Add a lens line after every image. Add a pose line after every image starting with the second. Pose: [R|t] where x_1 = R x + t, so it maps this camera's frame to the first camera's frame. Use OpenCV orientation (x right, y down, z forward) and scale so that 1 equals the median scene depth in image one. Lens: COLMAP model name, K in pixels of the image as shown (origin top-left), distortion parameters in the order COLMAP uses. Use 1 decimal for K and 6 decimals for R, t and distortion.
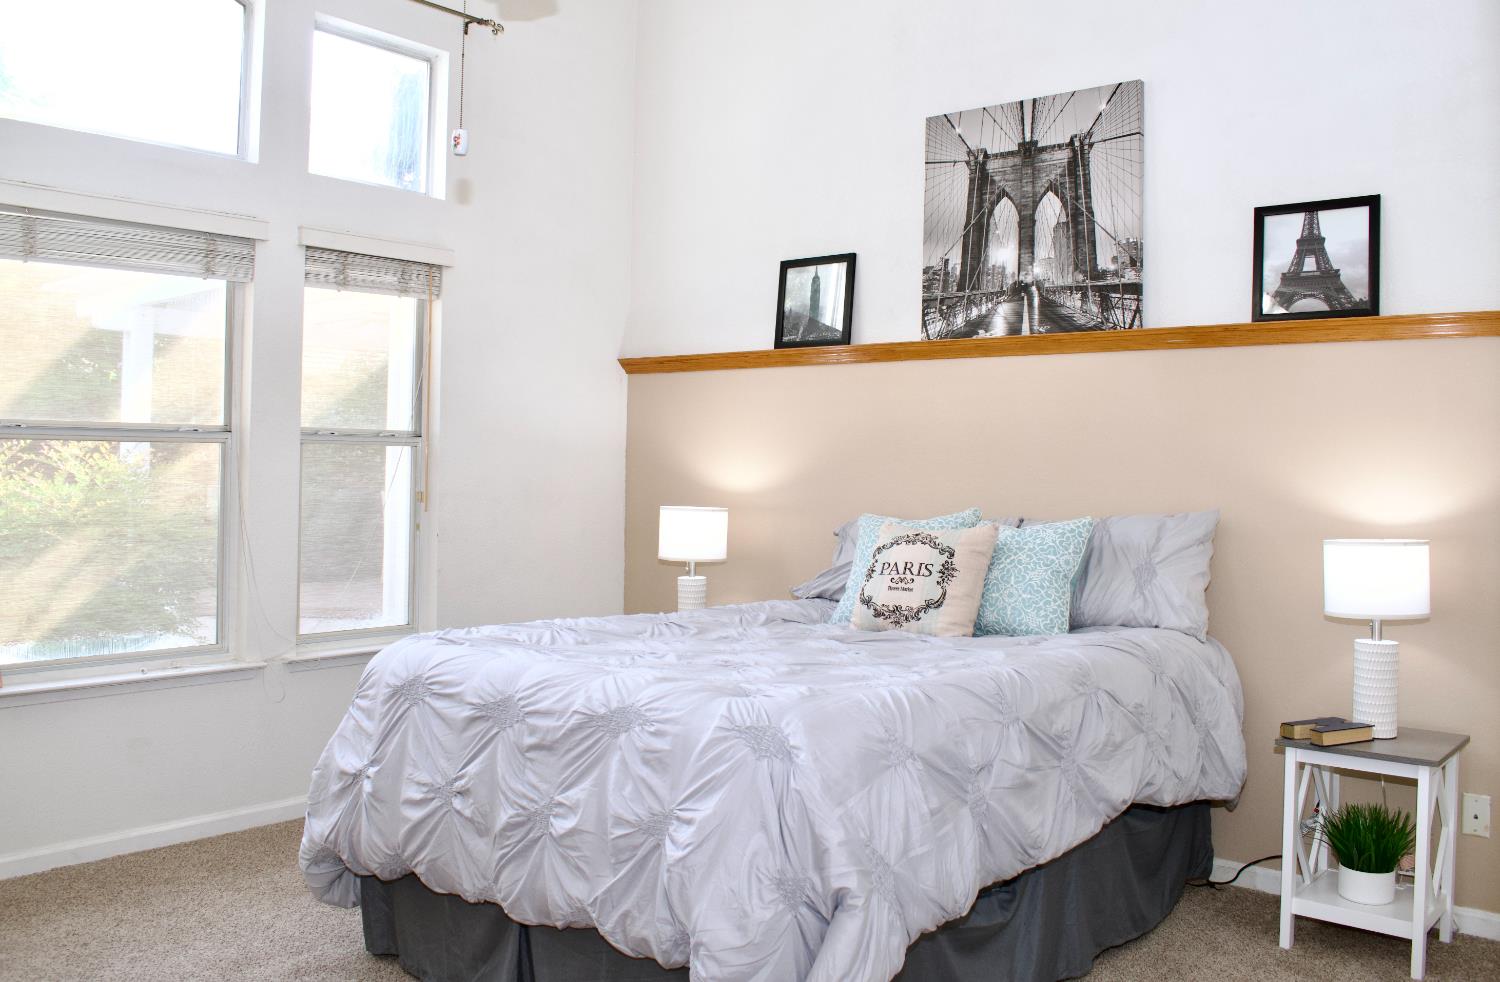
lens RADIAL K [[1256.7, 0, 749.9], [0, 1256.7, 446.2], [0, 0, 1]] dist [-0.104430, 0.003473]
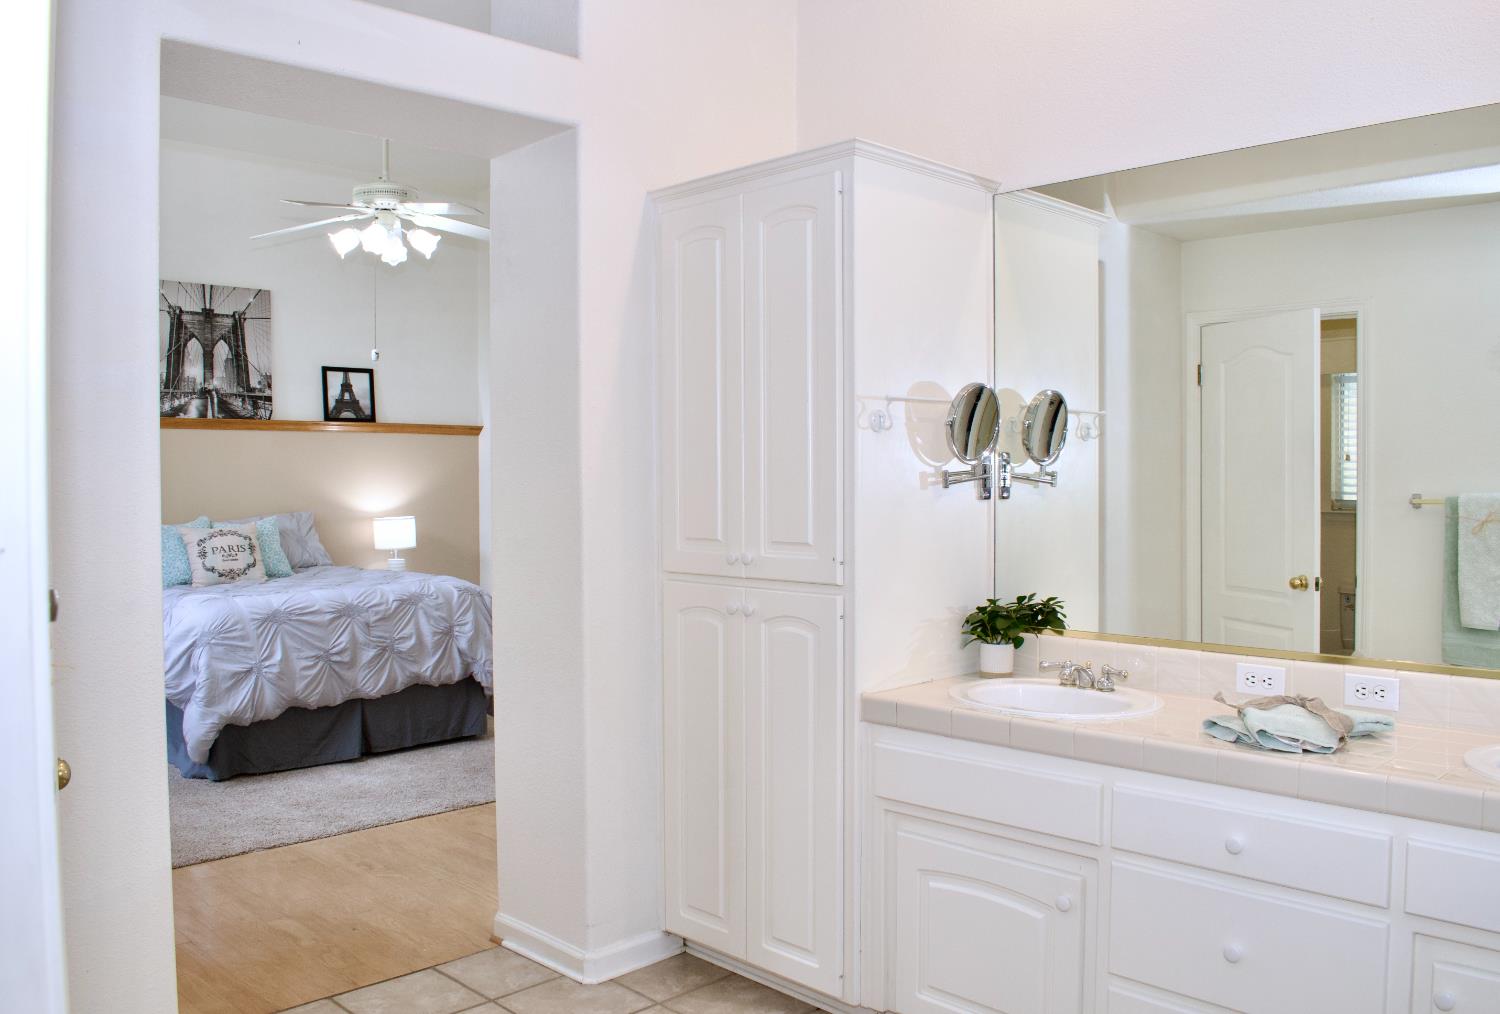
lens RADIAL K [[1257.6, 0, 750.0], [0, 1257.6, 507.0], [0, 0, 1]] dist [-0.000068, -0.000597]
pose [[0.088022, -0.043070, 0.995187, -1.559804], [-0.008024, 0.999002, 0.043945, -0.048915], [-0.996086, -0.011854, 0.087589, 0.069799]]
